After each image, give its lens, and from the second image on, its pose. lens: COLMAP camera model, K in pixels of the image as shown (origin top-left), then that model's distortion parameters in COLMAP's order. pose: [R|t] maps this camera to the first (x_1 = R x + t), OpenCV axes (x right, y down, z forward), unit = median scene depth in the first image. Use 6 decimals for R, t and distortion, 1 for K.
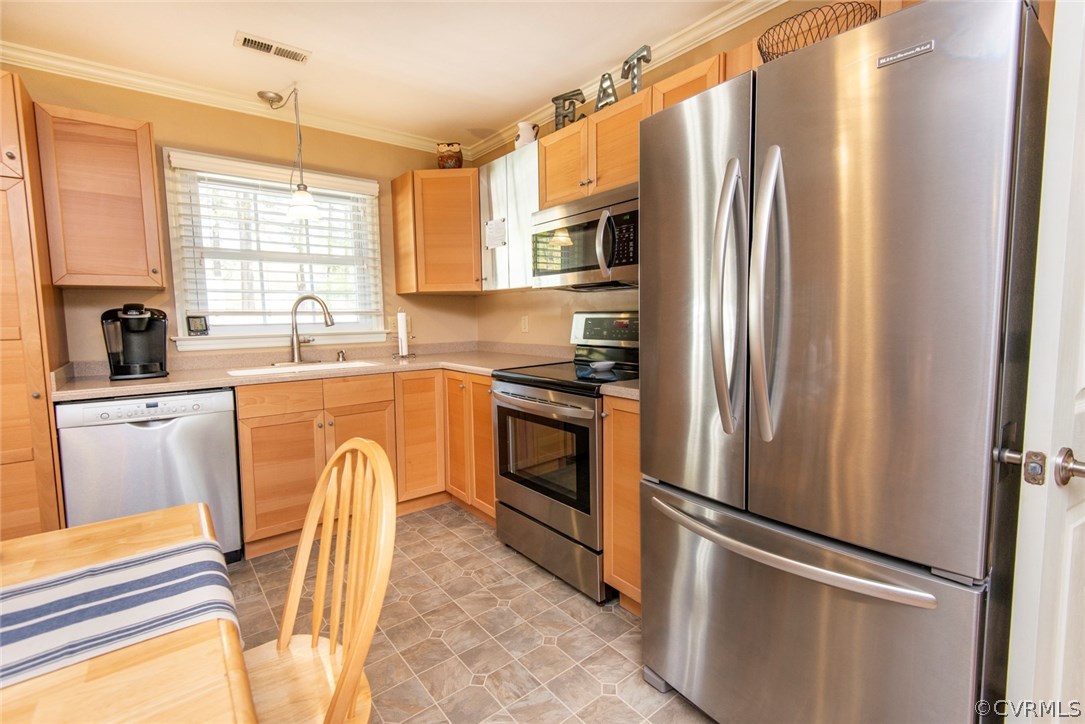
lens RADIAL K [[494.0, 0, 547.3], [0, 494.0, 357.9], [0, 0, 1]] dist [0.043109, -0.026725]
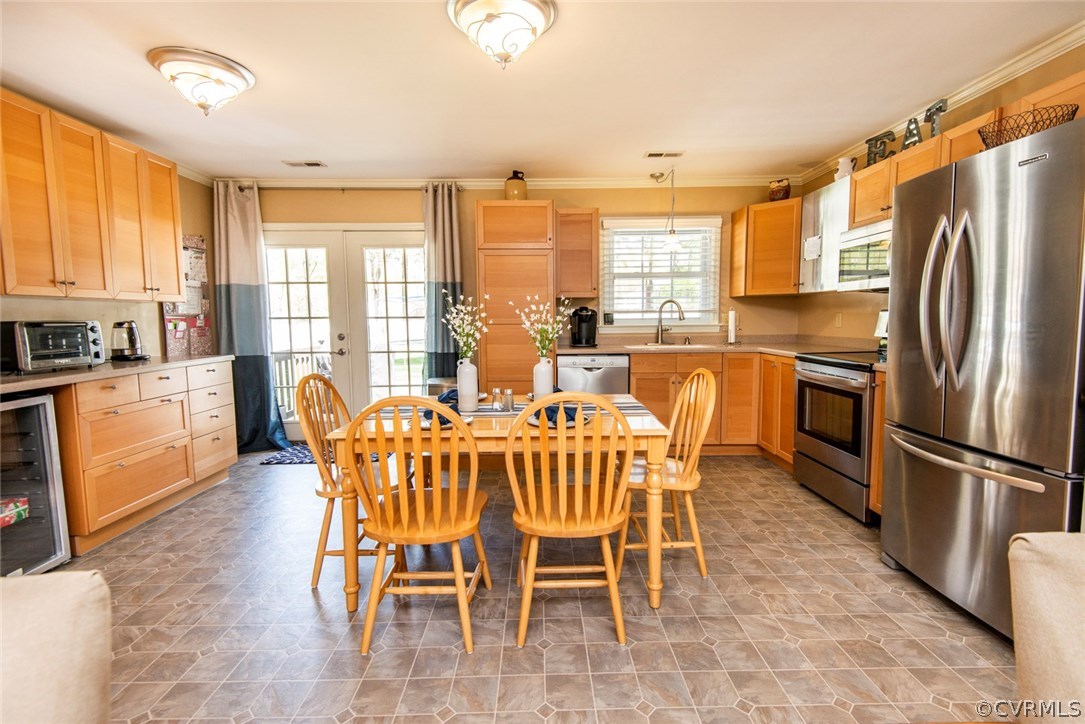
lens RADIAL K [[494.0, 0, 547.3], [0, 494.0, 357.9], [0, 0, 1]] dist [0.043109, -0.026725]
pose [[0.793801, 0.057644, -0.605440, 0.165131], [-0.055438, 0.998212, 0.022353, 0.042275], [0.605646, 0.015820, 0.795577, -0.471832]]
